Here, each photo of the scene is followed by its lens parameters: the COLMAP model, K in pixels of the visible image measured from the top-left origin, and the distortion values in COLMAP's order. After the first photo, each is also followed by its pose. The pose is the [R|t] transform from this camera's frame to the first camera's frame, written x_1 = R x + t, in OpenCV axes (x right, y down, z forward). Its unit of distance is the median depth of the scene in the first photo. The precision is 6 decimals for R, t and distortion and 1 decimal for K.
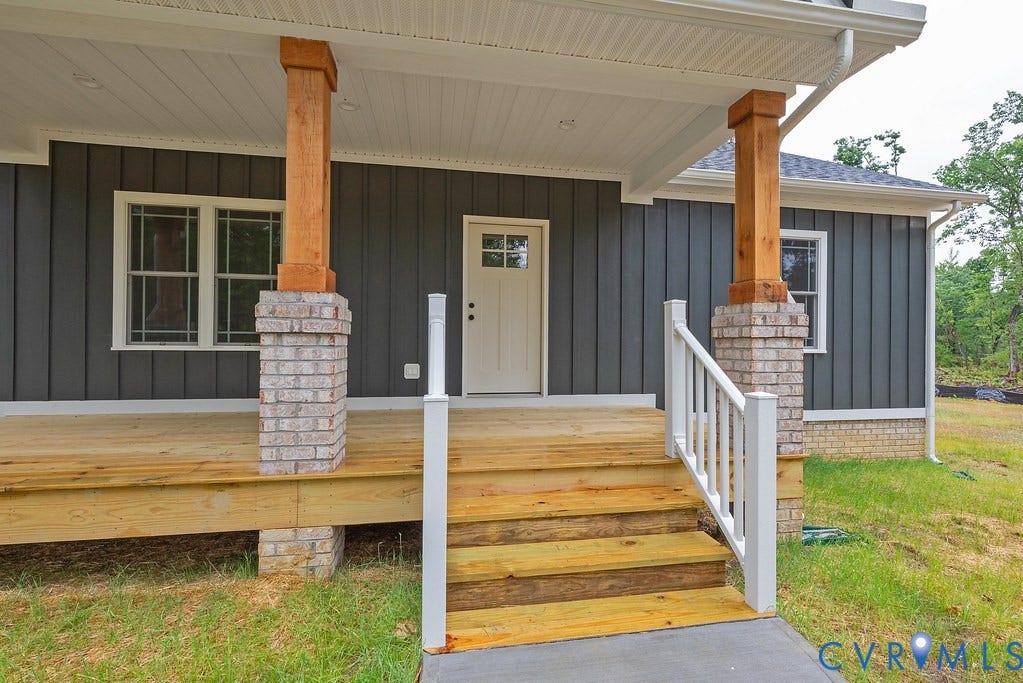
lens RADIAL K [[442.4, 0, 511.5], [0, 442.4, 341.5], [0, 0, 1]] dist [0.000749, 0.000051]
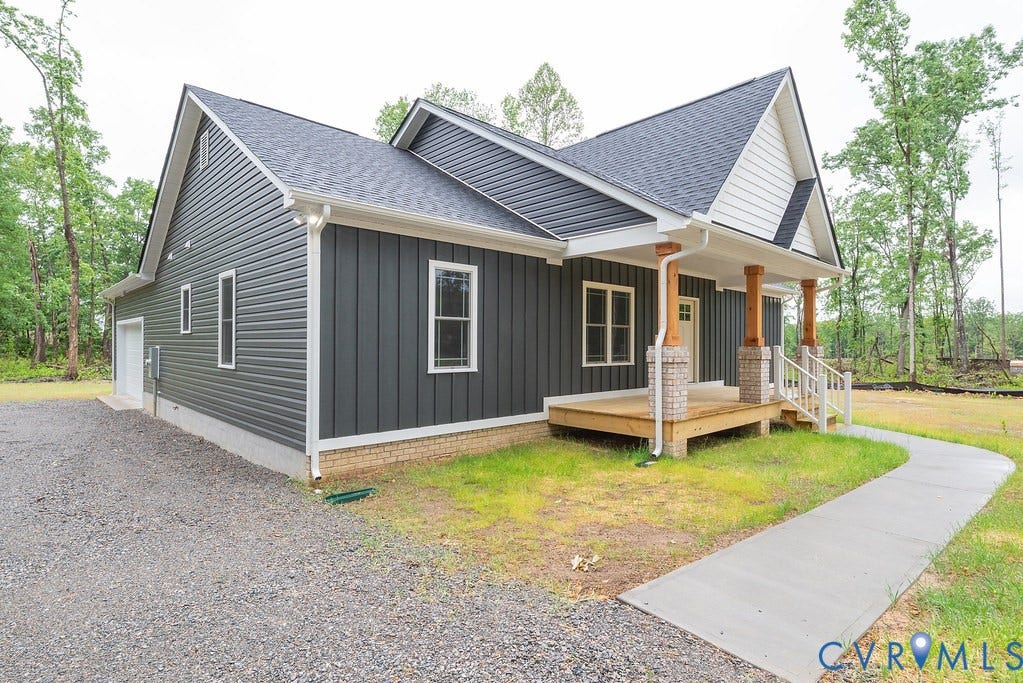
lens RADIAL K [[528.5, 0, 511.5], [0, 528.5, 341.5], [0, 0, 1]] dist [0.002052, -0.001704]
pose [[0.829719, -0.002088, 0.558177, -2.078687], [0.001366, 0.999998, 0.001710, -0.079240], [-0.558179, -0.000656, 0.829720, -0.579402]]
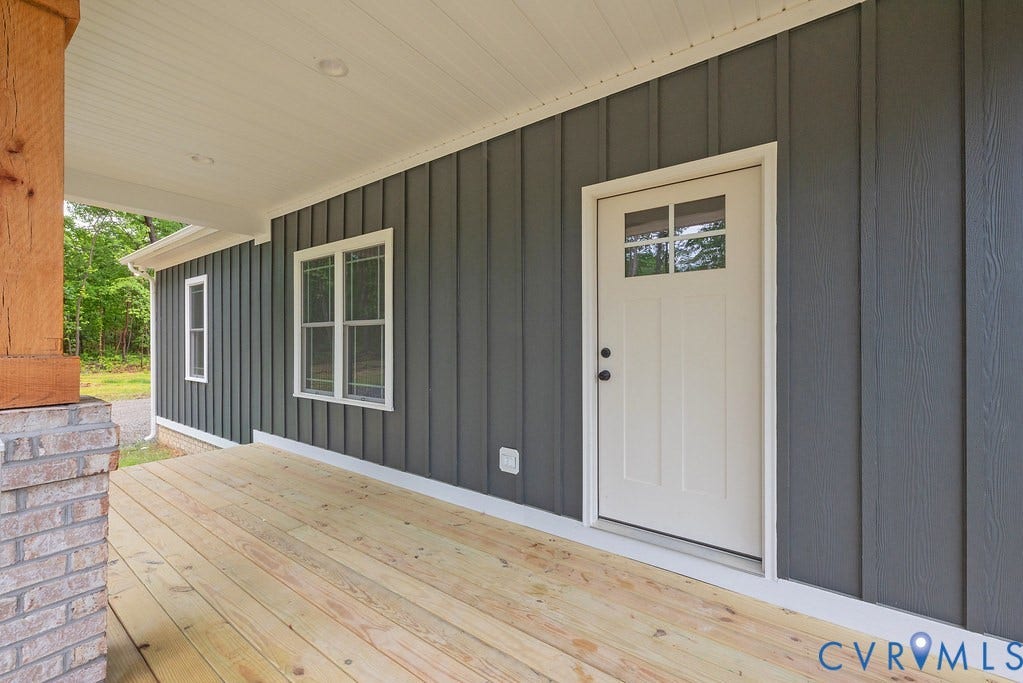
lens RADIAL K [[411.2, 0, 511.5], [0, 411.2, 341.5], [0, 0, 1]] dist [0.001082, 0.000060]
pose [[0.704892, -0.008731, -0.709261, 0.183897], [0.008297, 0.999957, -0.004063, -0.095372], [0.709267, -0.003020, 0.704934, 0.578484]]
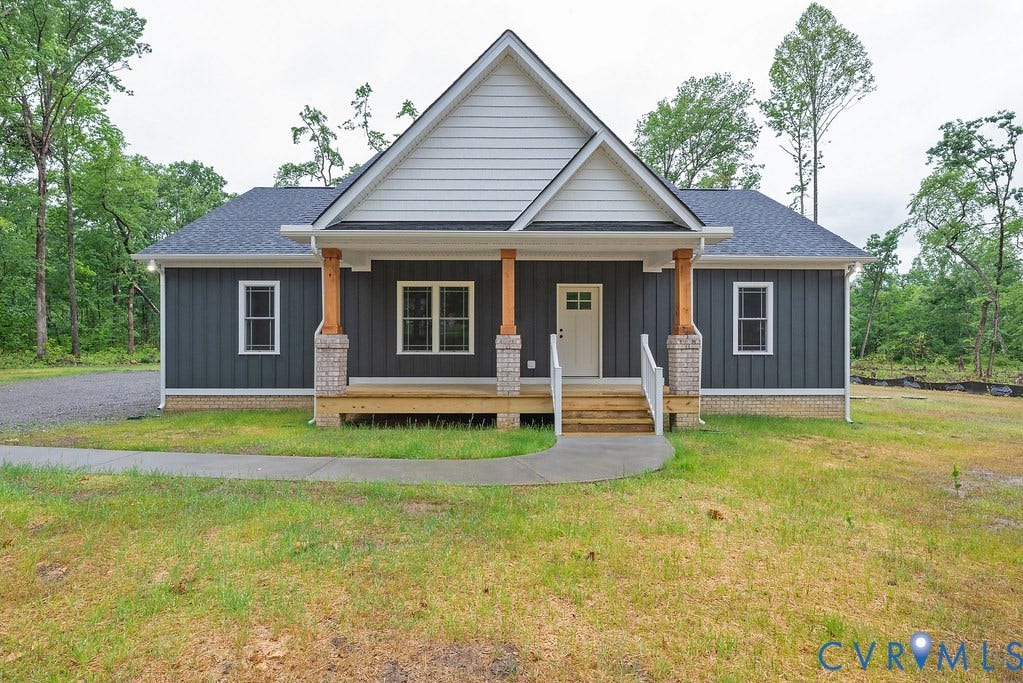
lens RADIAL K [[508.7, 0, 511.5], [0, 508.7, 341.5], [0, 0, 1]] dist [-0.001182, -0.000705]
pose [[0.987988, -0.007536, -0.154344, 0.036272], [0.007414, 0.999972, -0.001366, -0.031959], [0.154350, 0.000205, 0.988016, -1.210339]]
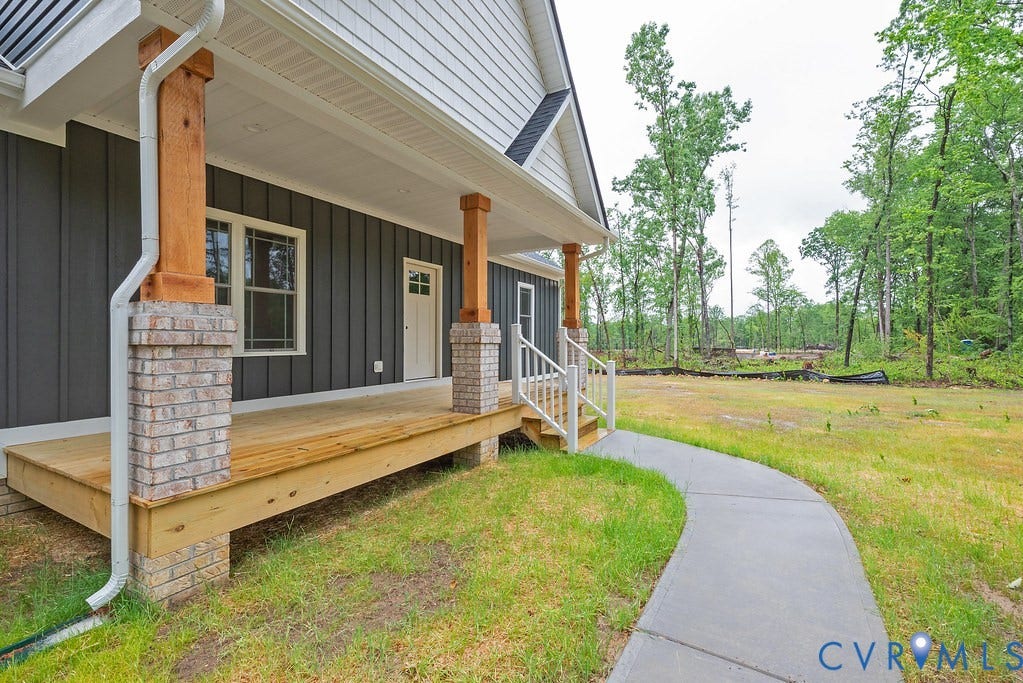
lens RADIAL K [[442.4, 0, 511.5], [0, 442.4, 341.5], [0, 0, 1]] dist [0.000749, 0.000051]
pose [[0.630467, -0.010241, 0.776149, -1.003182], [0.002251, 0.999933, 0.011366, -0.025226], [-0.776213, -0.005418, 0.630447, -0.183320]]
